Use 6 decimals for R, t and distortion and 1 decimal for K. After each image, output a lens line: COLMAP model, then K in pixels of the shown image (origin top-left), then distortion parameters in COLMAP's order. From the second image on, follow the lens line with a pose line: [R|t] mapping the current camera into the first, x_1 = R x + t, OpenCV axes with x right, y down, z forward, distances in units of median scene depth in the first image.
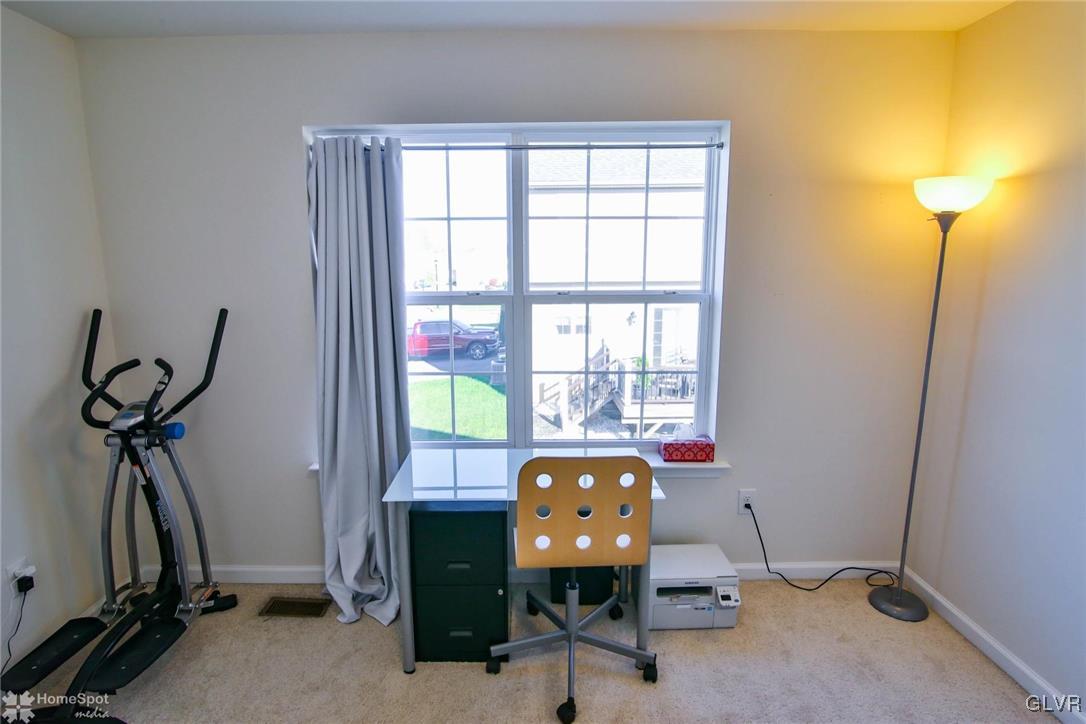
lens RADIAL K [[562.1, 0, 539.7], [0, 562.1, 355.3], [0, 0, 1]] dist [-0.016550, 0.002237]
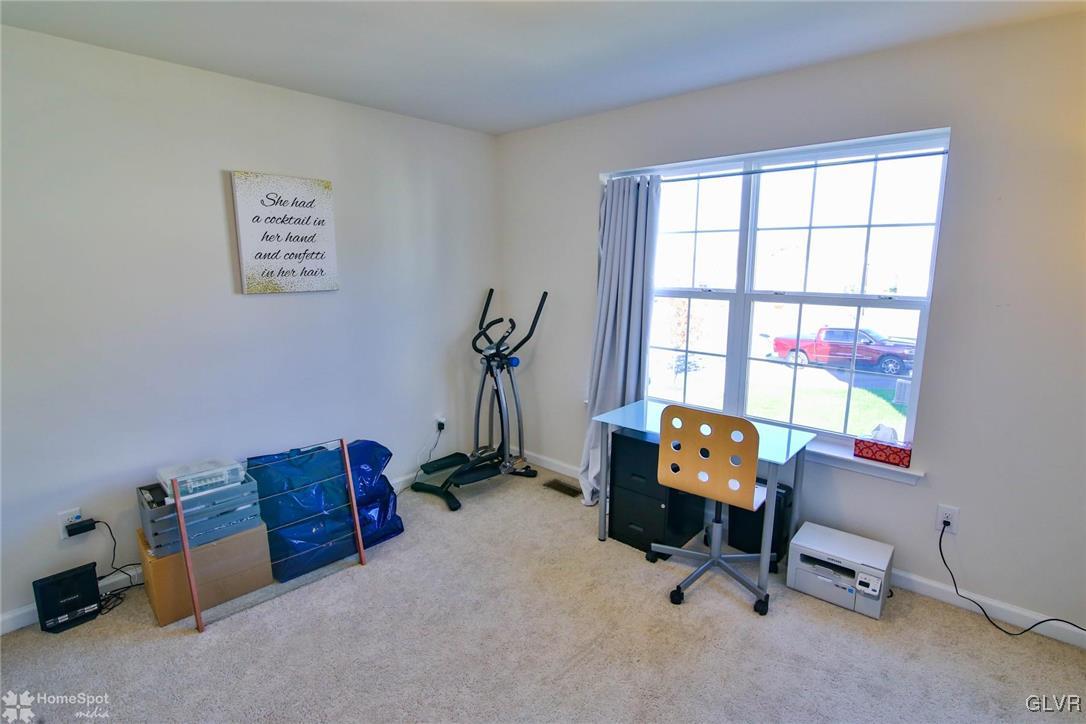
lens RADIAL K [[531.8, 0, 543.4], [0, 531.8, 364.1], [0, 0, 1]] dist [-0.018246, 0.000078]
pose [[0.749245, 0.133902, -0.648615, 0.444132], [-0.119905, 0.990590, 0.065993, 0.023138], [0.651348, 0.028328, 0.758250, -0.163223]]
